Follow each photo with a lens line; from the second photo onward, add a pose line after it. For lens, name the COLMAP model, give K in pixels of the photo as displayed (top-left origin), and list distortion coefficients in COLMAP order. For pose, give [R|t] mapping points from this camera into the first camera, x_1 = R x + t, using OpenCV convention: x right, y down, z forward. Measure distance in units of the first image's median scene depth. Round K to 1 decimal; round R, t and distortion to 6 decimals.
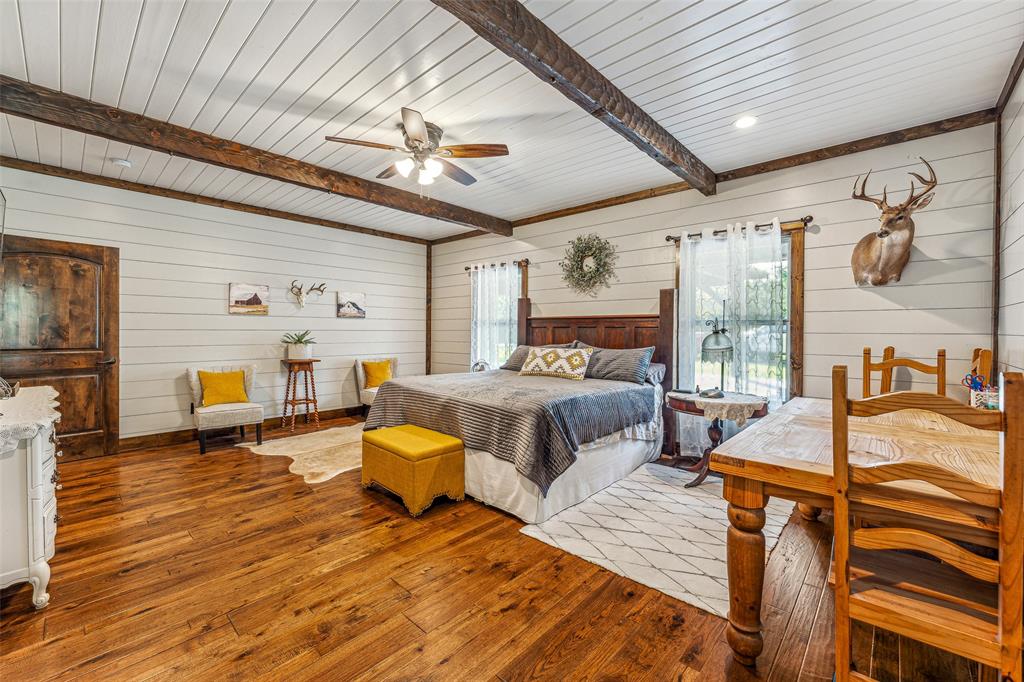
lens RADIAL K [[417.6, 0, 514.6], [0, 417.6, 336.3], [0, 0, 1]] dist [0.005826, -0.001790]
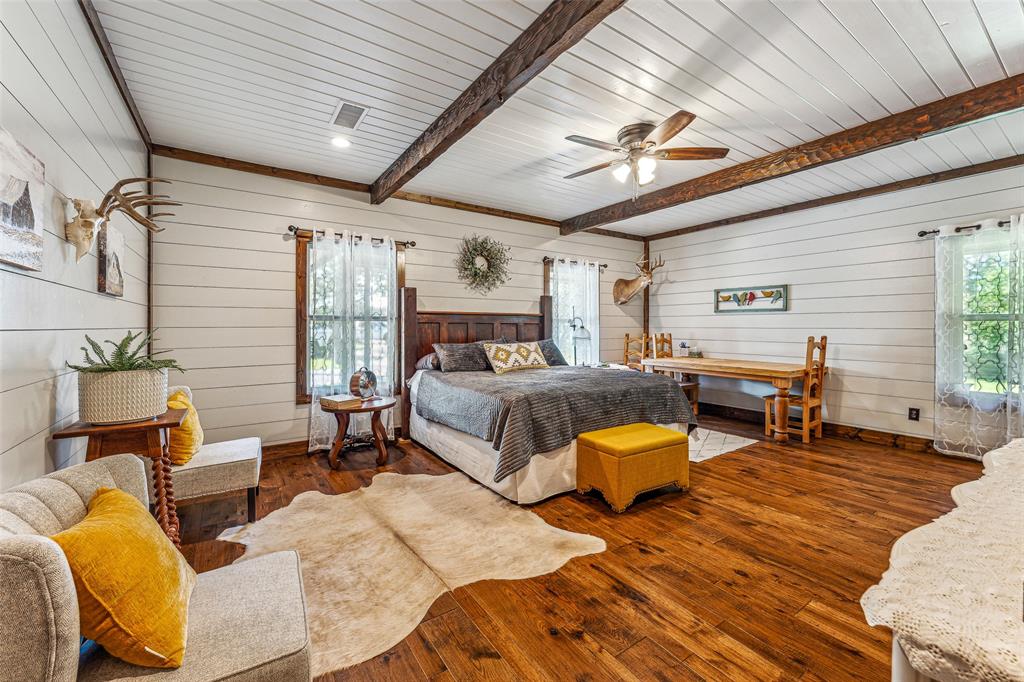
lens RADIAL K [[417.6, 0, 506.5], [0, 417.6, 331.7], [0, 0, 1]] dist [0.005826, -0.001790]
pose [[0.230375, -0.018214, 0.972932, -1.170553], [0.017564, 0.999740, 0.014557, -0.021275], [-0.972943, 0.013735, 0.230635, 0.972894]]
